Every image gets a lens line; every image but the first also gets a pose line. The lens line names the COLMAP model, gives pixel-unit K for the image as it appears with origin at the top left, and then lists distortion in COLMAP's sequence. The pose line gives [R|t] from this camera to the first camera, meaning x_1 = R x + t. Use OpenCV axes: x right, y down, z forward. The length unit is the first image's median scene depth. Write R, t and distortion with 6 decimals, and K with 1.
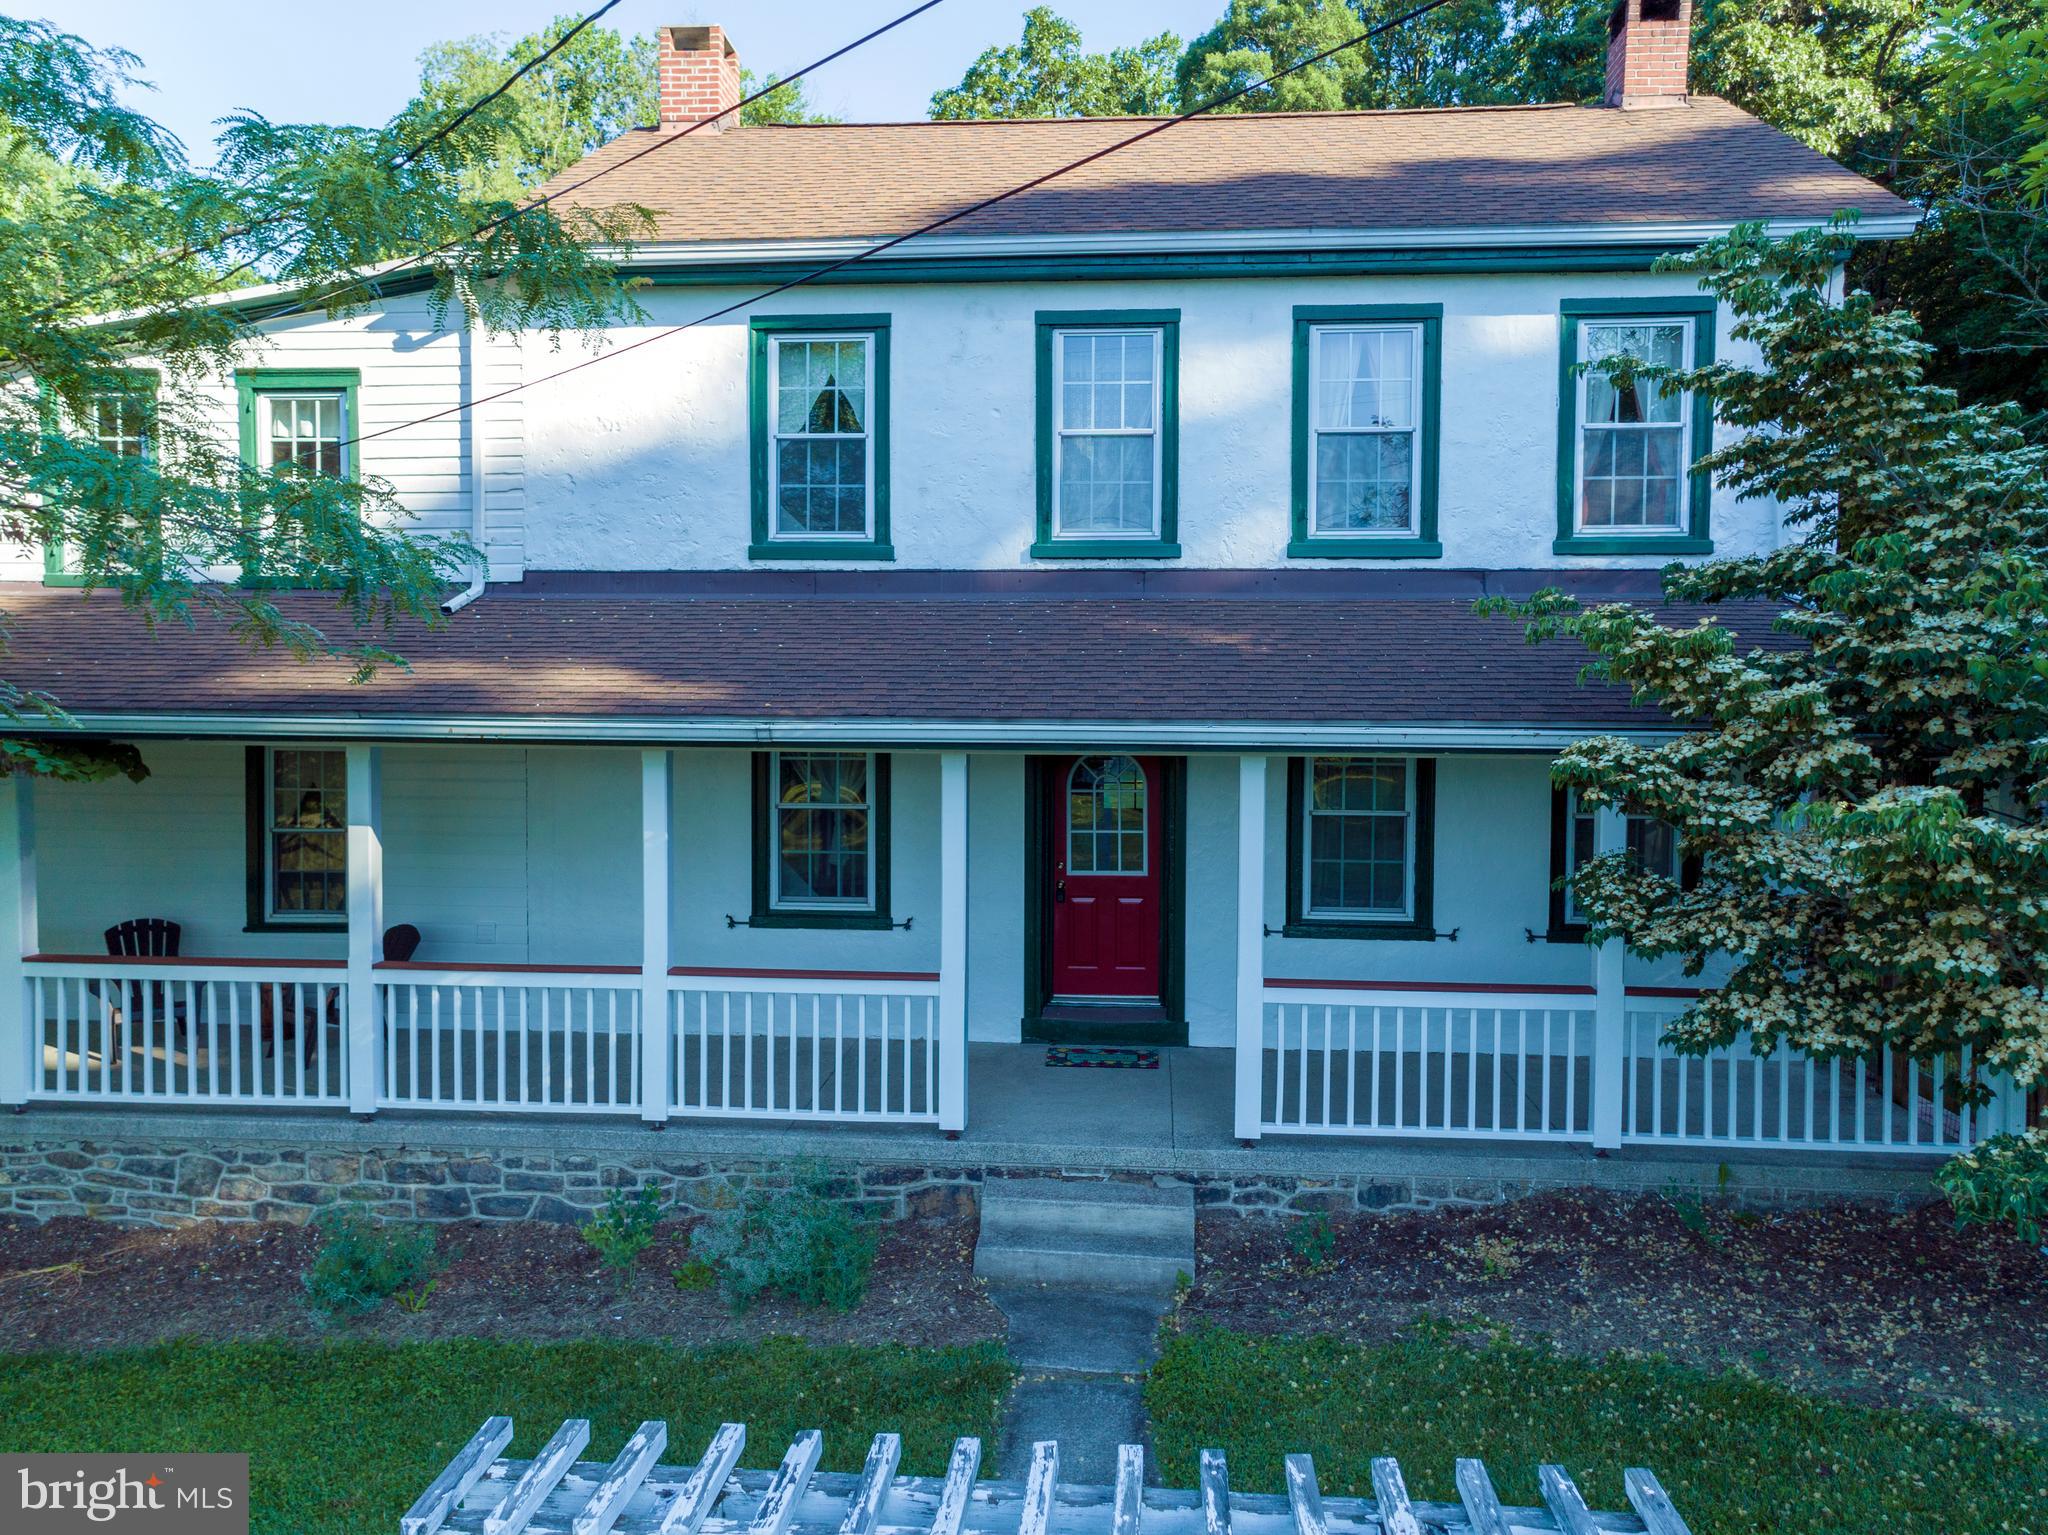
lens RADIAL K [[1513.1, 0, 1024.0], [0, 1513.1, 767.5], [0, 0, 1]] dist [0.011870, 0.022436]
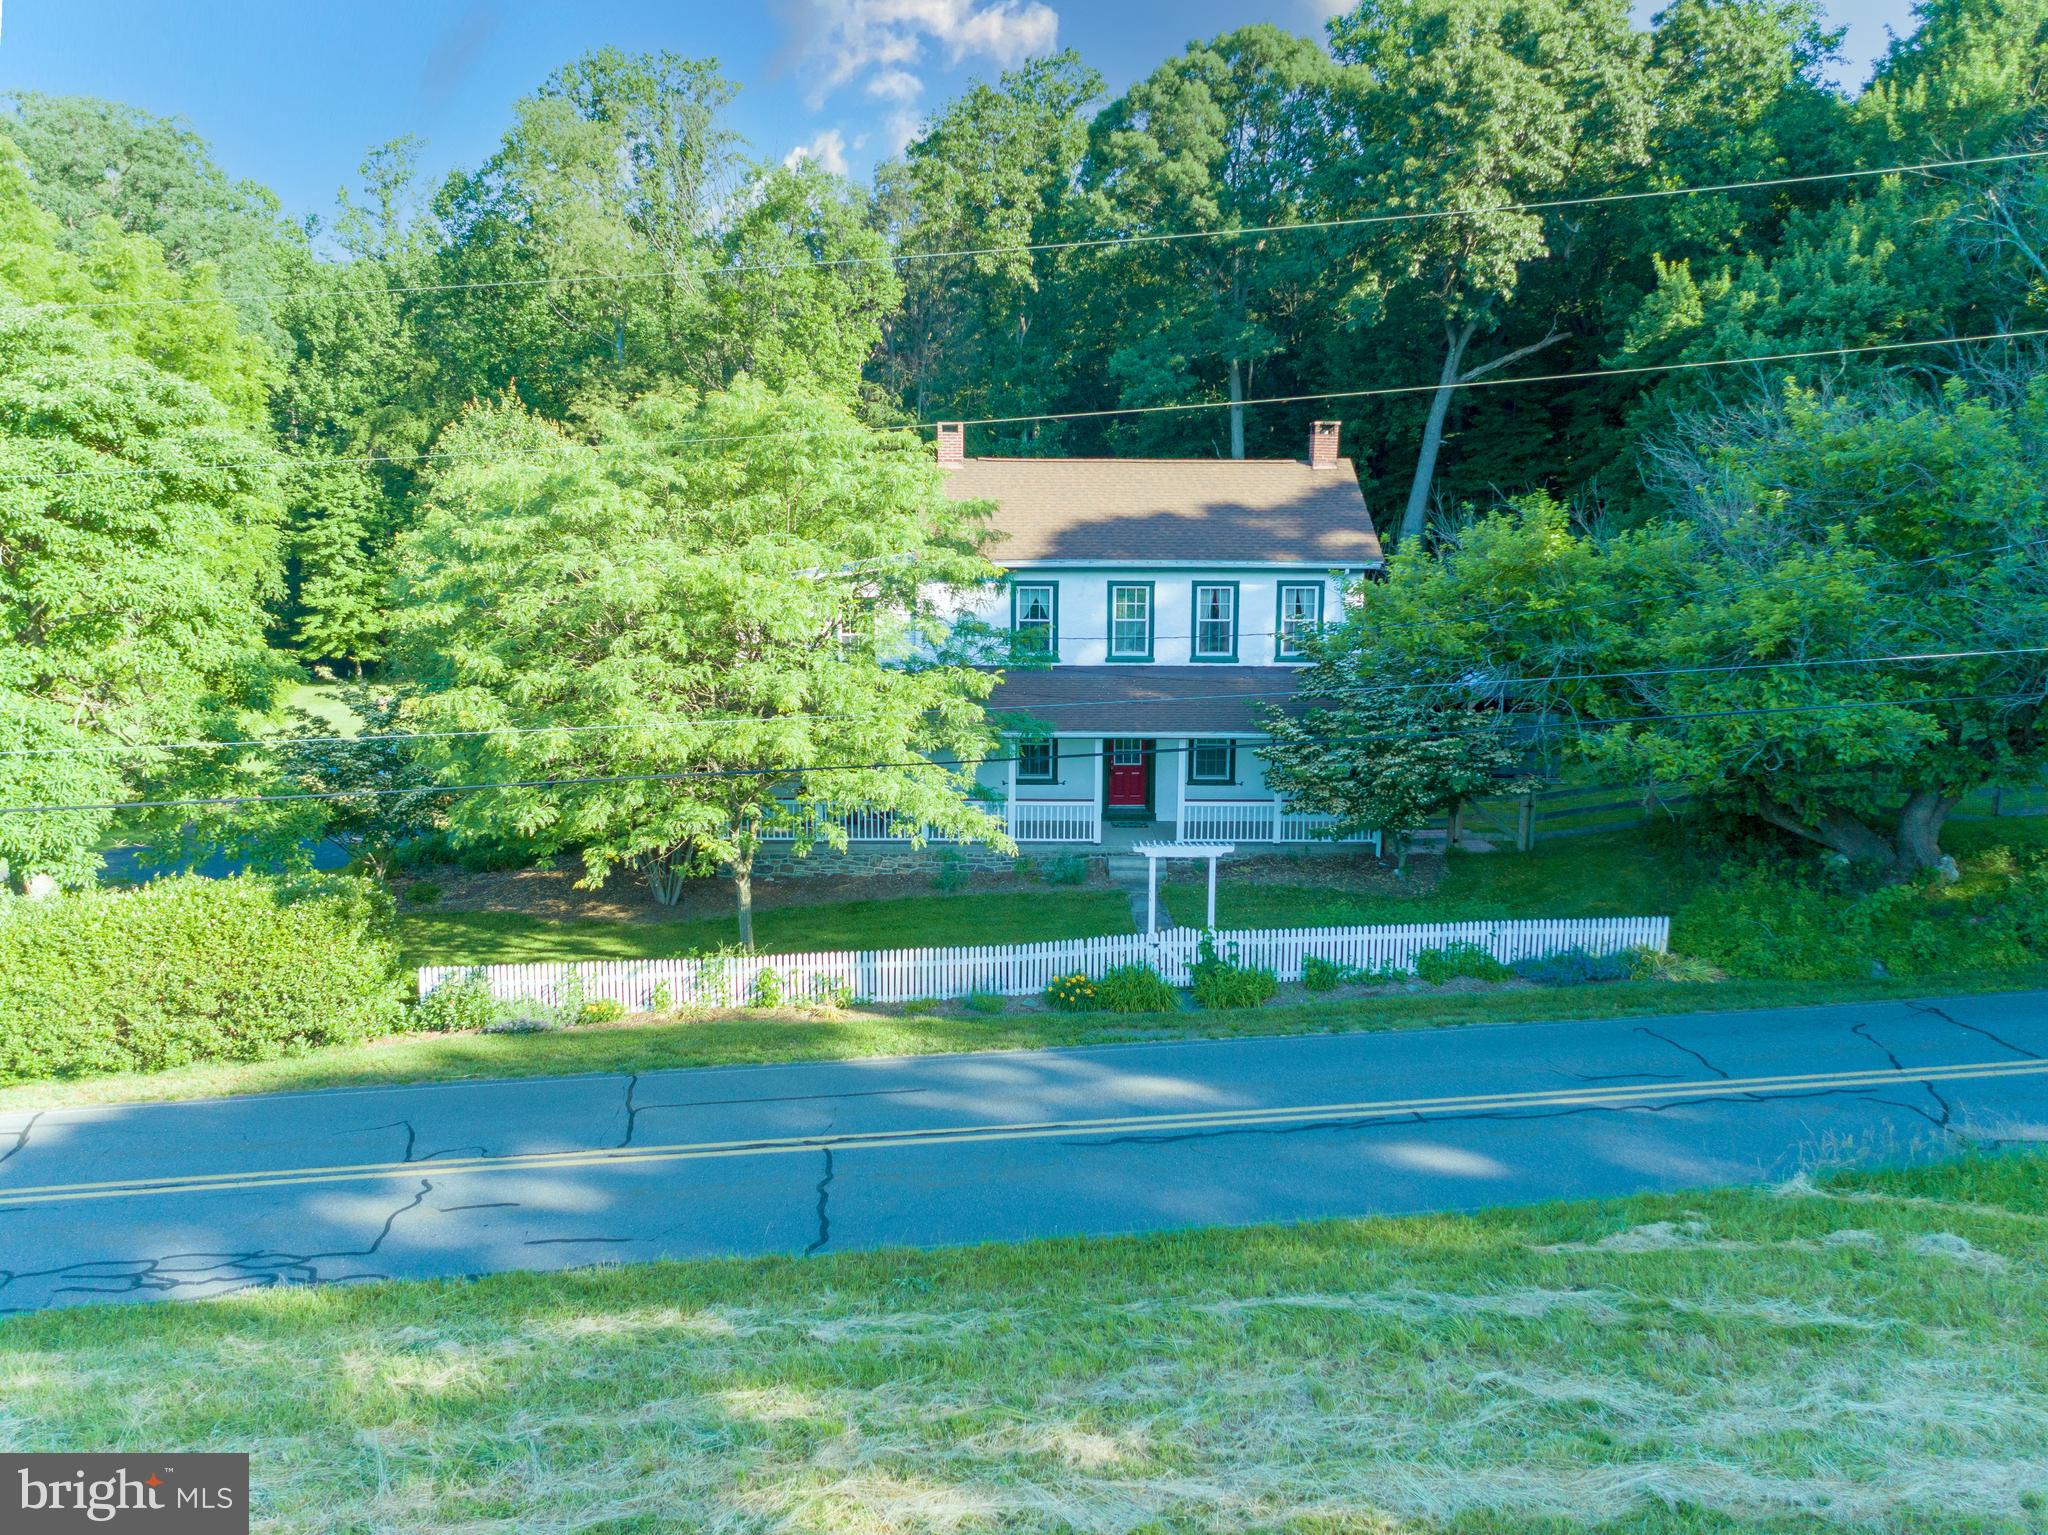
lens RADIAL K [[1513.1, 0, 1024.0], [0, 1513.1, 767.5], [0, 0, 1]] dist [0.011870, 0.022436]
pose [[0.995787, -0.015982, 0.090290, -0.442966], [0.005006, 0.992700, 0.120505, -0.300575], [-0.091557, -0.119545, 0.988598, -2.037560]]
